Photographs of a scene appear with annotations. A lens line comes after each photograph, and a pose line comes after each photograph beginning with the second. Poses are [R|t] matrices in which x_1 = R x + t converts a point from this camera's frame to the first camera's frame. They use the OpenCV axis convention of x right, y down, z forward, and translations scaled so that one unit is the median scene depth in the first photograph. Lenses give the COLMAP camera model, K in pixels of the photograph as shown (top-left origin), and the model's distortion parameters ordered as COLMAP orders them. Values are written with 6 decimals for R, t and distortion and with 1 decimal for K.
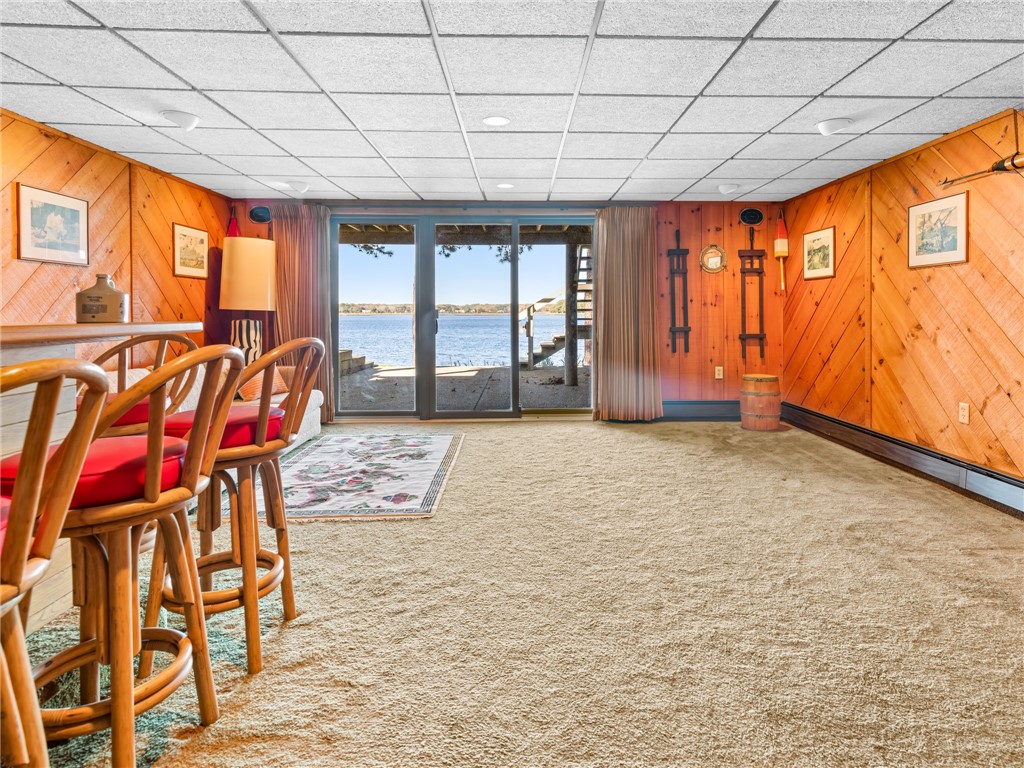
lens RADIAL K [[512.8, 0, 512.4], [0, 512.8, 376.2], [0, 0, 1]] dist [-0.000188, -0.000375]
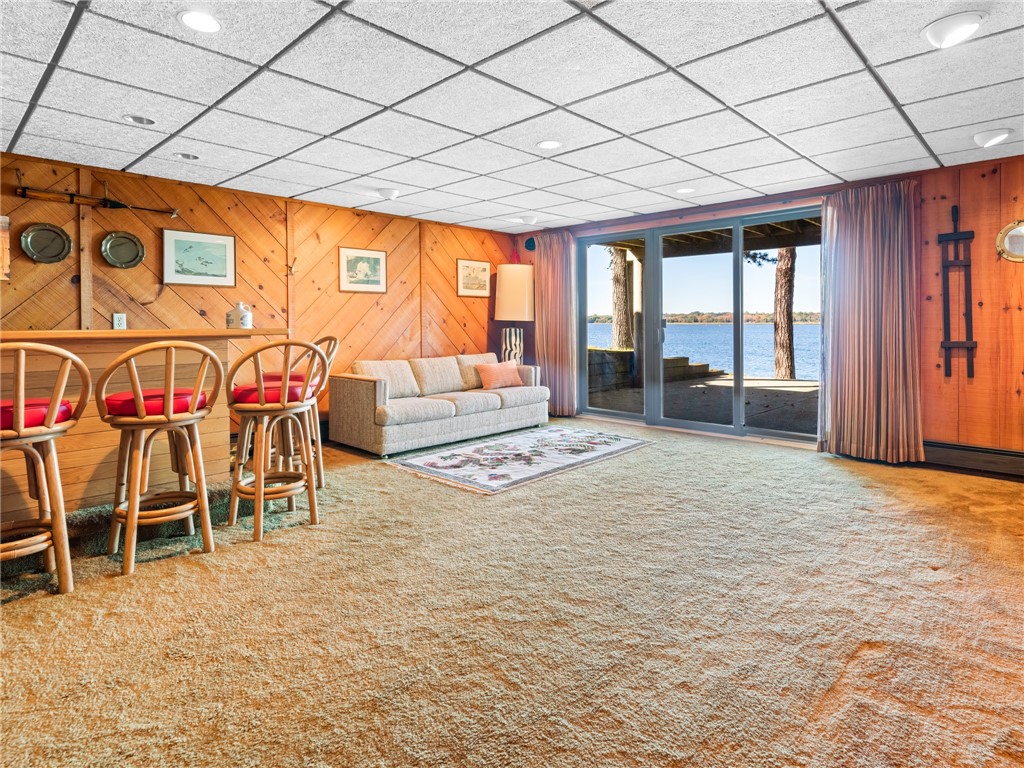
lens RADIAL K [[475.6, 0, 512.4], [0, 475.6, 390.0], [0, 0, 1]] dist [0.001479, 0.000081]
pose [[0.765483, 0.088483, -0.637344, 0.298992], [-0.076092, 0.995998, 0.046884, -0.012672], [0.638941, 0.012608, 0.769152, 0.094963]]
